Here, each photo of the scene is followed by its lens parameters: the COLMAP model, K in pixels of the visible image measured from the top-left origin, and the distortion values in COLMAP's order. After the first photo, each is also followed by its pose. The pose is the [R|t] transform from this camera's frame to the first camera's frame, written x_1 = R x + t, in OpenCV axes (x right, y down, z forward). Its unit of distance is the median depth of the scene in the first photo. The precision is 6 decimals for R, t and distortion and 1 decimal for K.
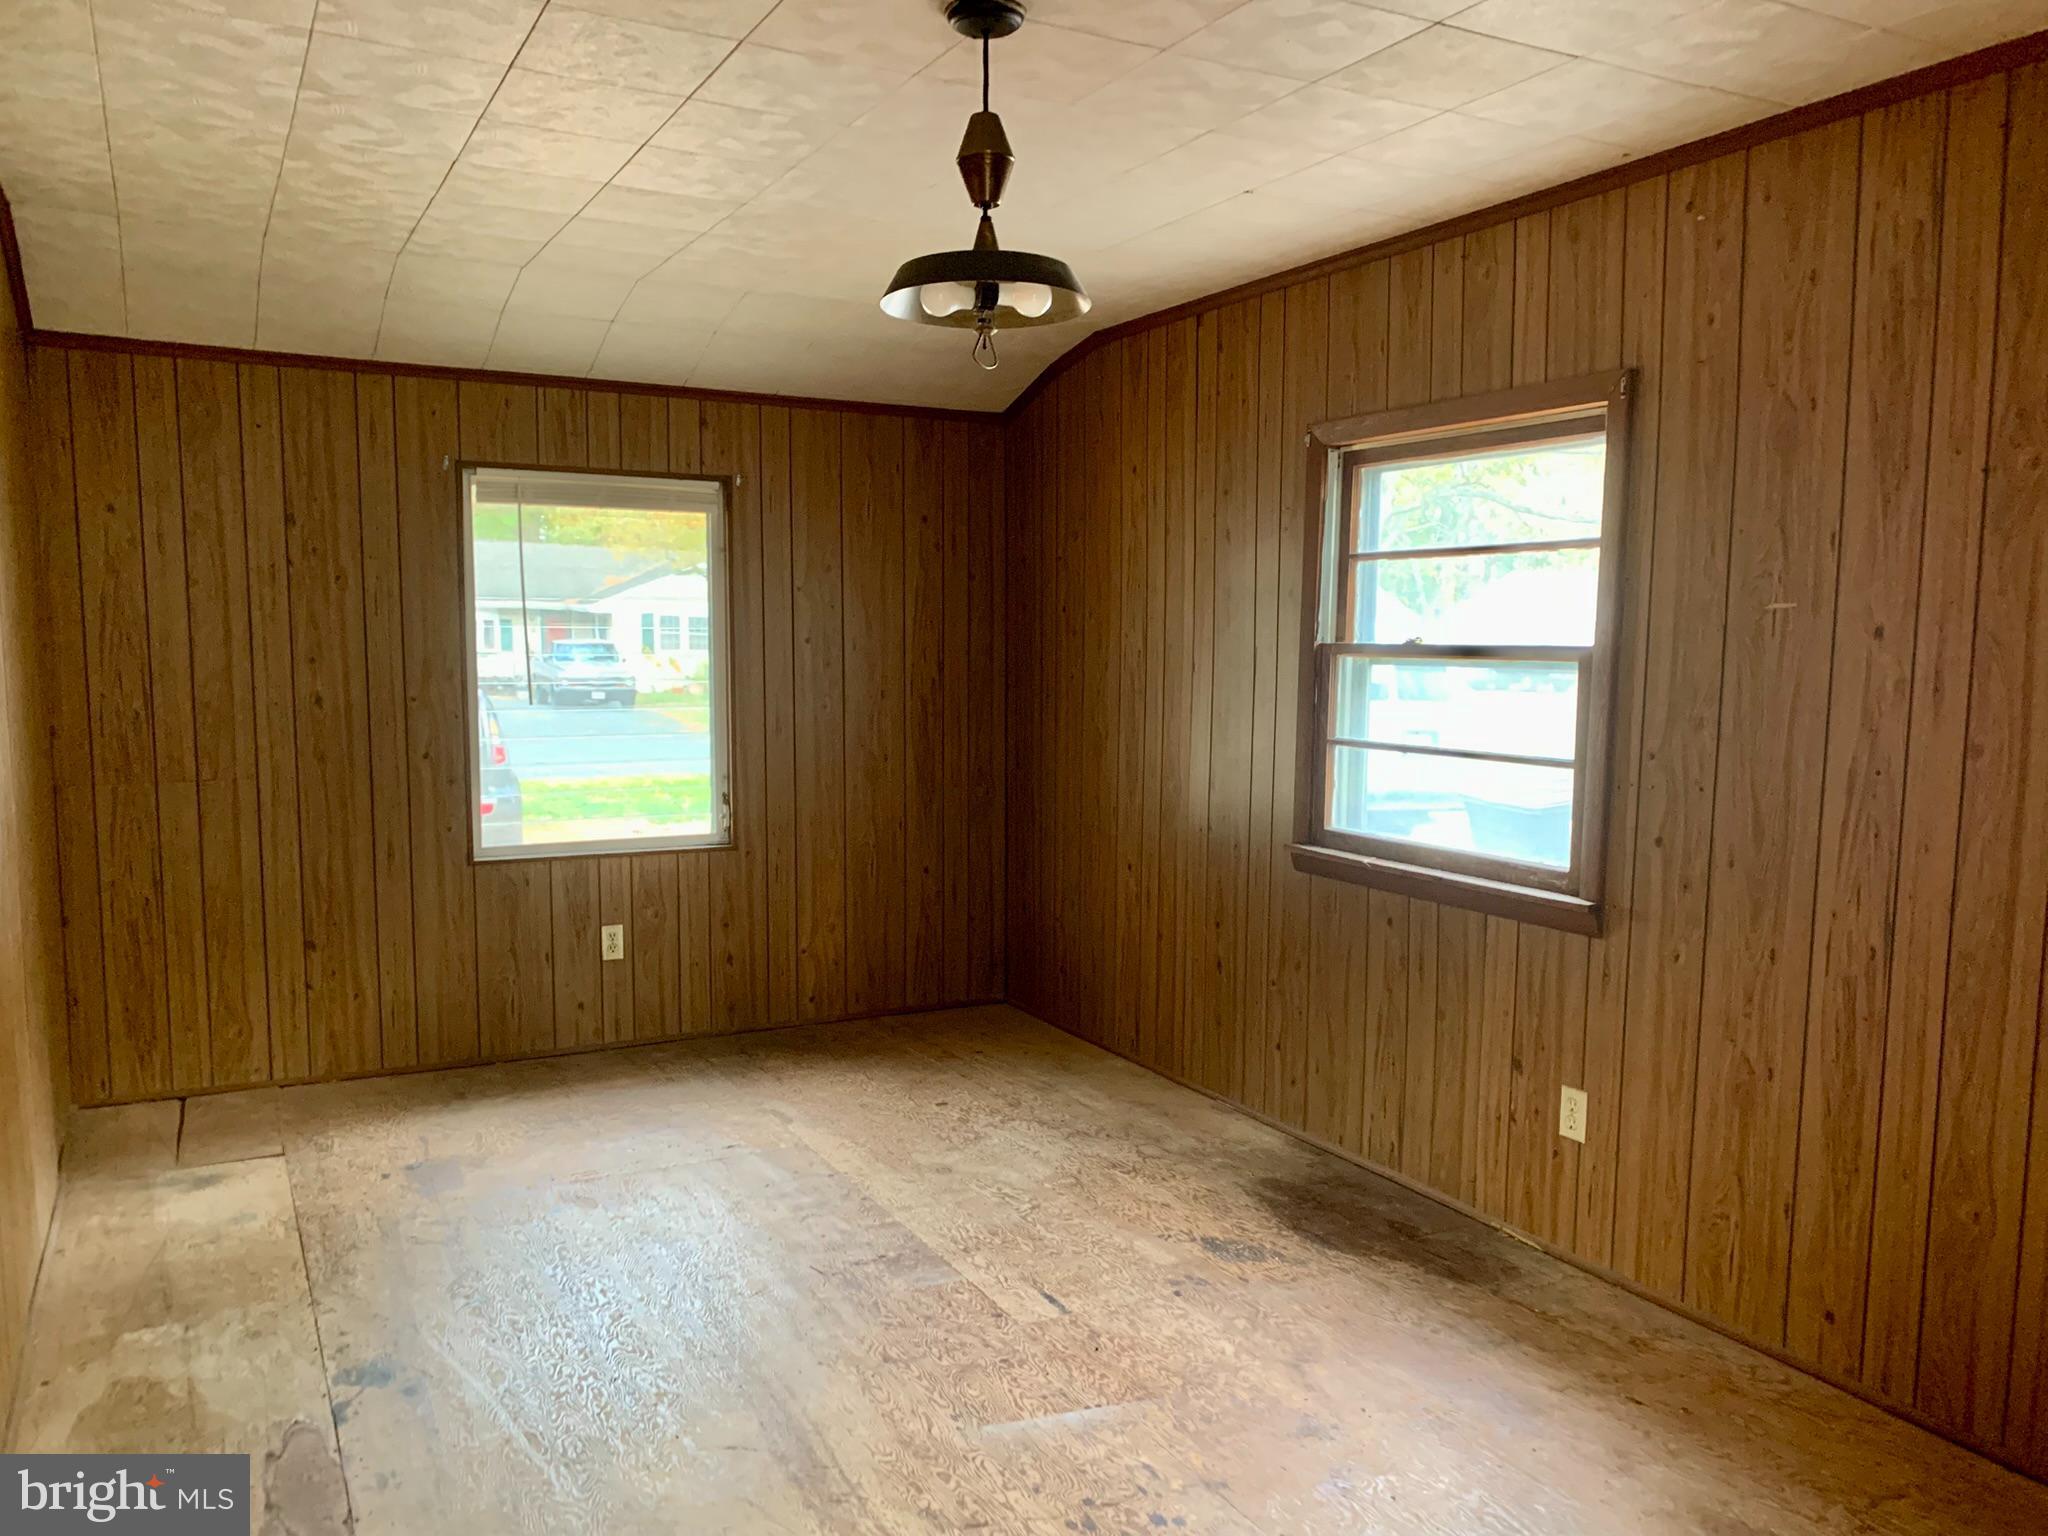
lens RADIAL K [[1556.9, 0, 1036.5], [0, 1556.9, 765.1], [0, 0, 1]] dist [-0.008104, 0.002792]
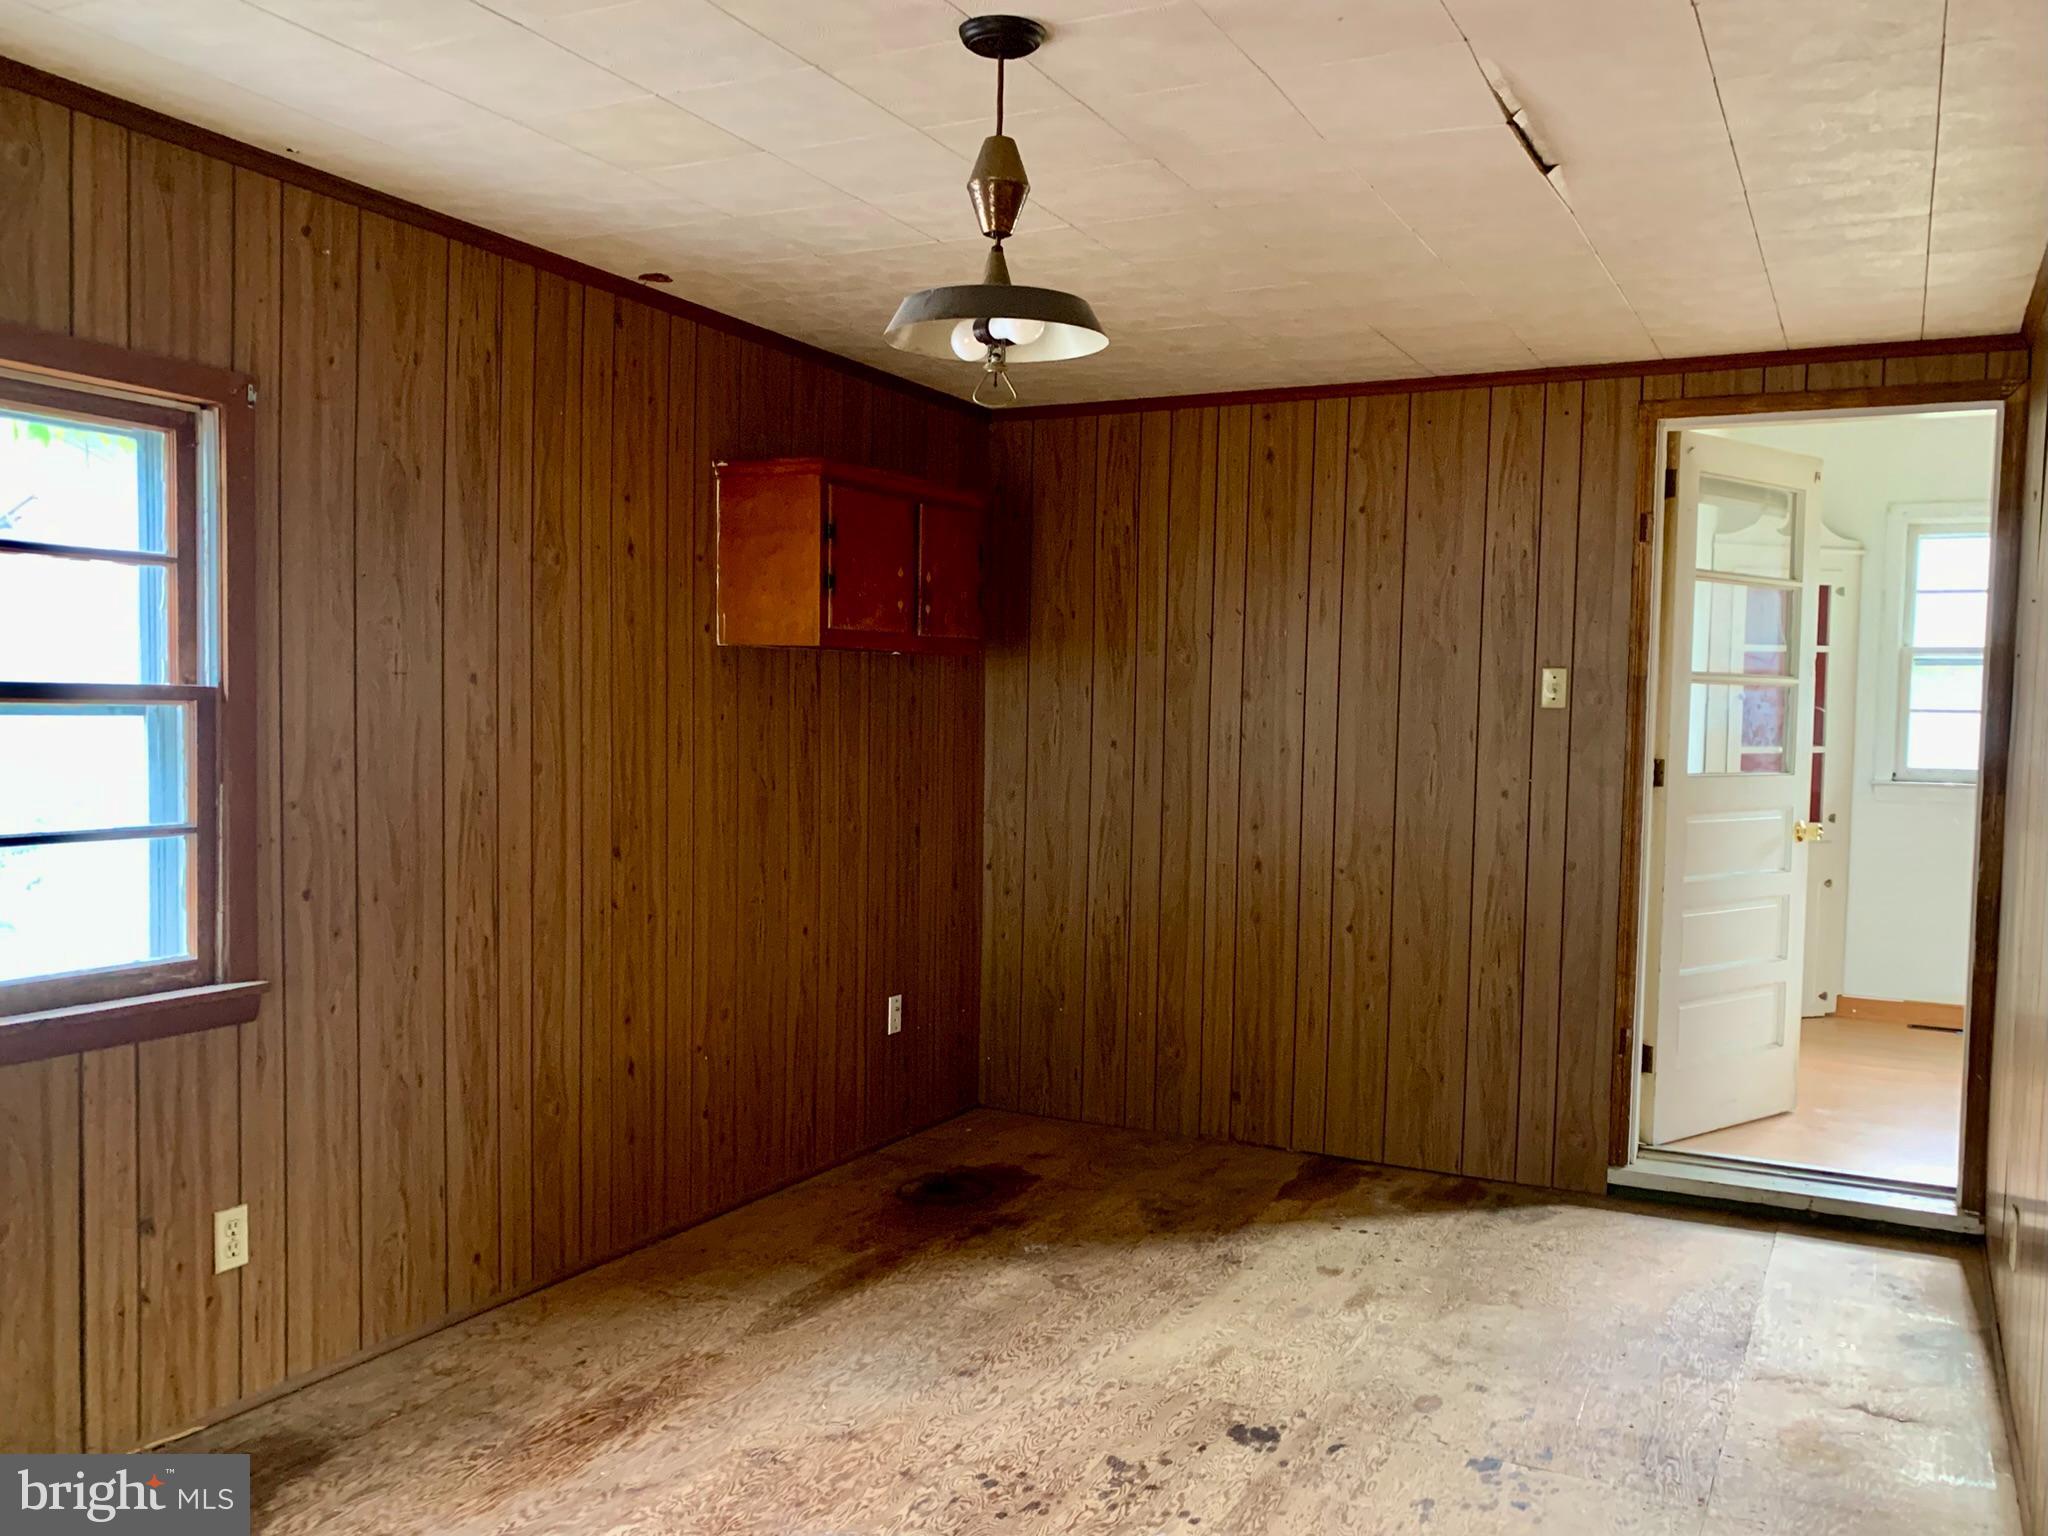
lens RADIAL K [[1556.9, 0, 1038.2], [0, 1556.9, 786.4], [0, 0, 1]] dist [-0.008104, 0.002792]
pose [[-0.546989, -0.053581, 0.835423, -0.641005], [0.052912, 0.993741, 0.098379, -0.087415], [-0.835466, 0.098016, -0.540730, 1.163146]]
